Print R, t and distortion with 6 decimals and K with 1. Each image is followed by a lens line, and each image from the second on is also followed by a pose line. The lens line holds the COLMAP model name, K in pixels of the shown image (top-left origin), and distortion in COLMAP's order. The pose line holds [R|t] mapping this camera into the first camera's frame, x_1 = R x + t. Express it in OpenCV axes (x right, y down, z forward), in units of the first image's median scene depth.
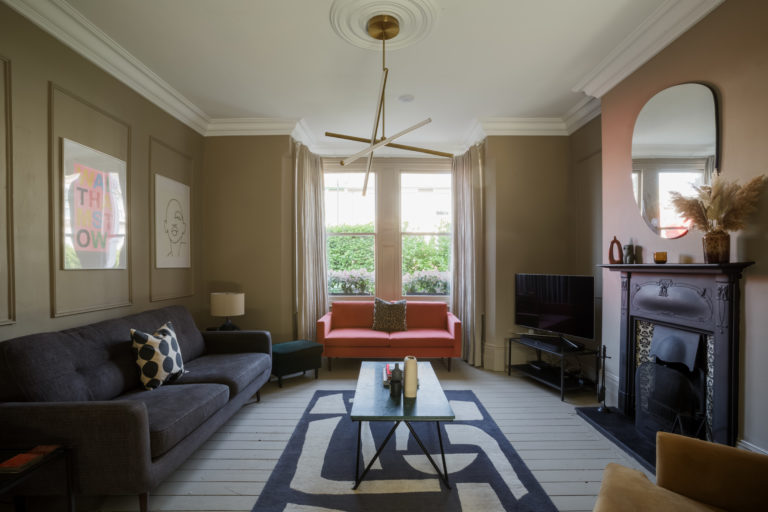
lens RADIAL K [[375.6, 0, 389.2], [0, 375.6, 264.5], [0, 0, 1]] dist [-0.003020, -0.000394]
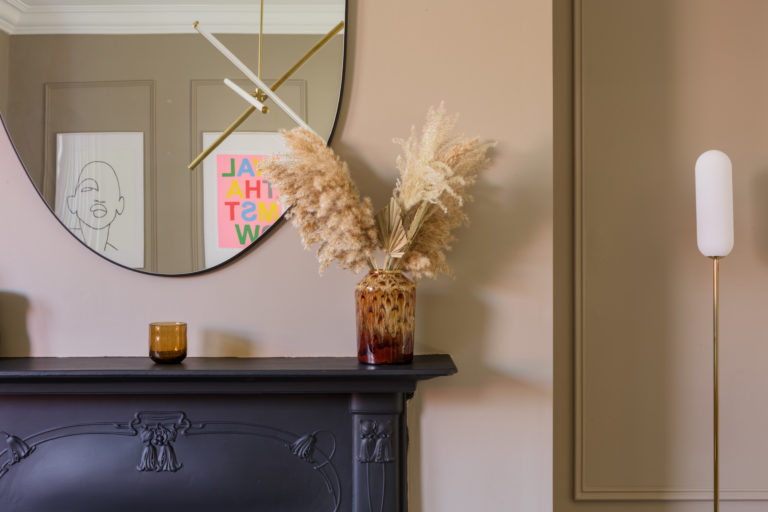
lens RADIAL K [[1040.6, 0, 384.0], [0, 1040.6, 256.0], [0, 0, 1]] dist [-0.006947, -0.022391]
pose [[-0.001625, 0.001080, 0.999998, -0.077263], [0.001317, 0.999999, -0.001078, -0.073476], [-0.999998, 0.001315, -0.001626, 0.727808]]
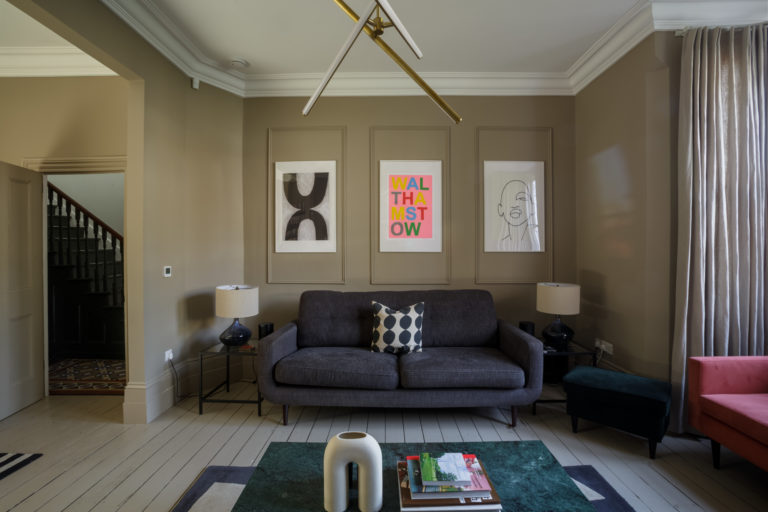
lens RADIAL K [[354.5, 0, 385.2], [0, 354.5, 250.0], [0, 0, 1]] dist [-0.064945, 0.023626]
pose [[-0.013961, 0.003238, -0.999897, 0.420208], [-0.002527, 0.999991, 0.003273, 0.003189], [0.999899, 0.002573, -0.013953, 0.871482]]
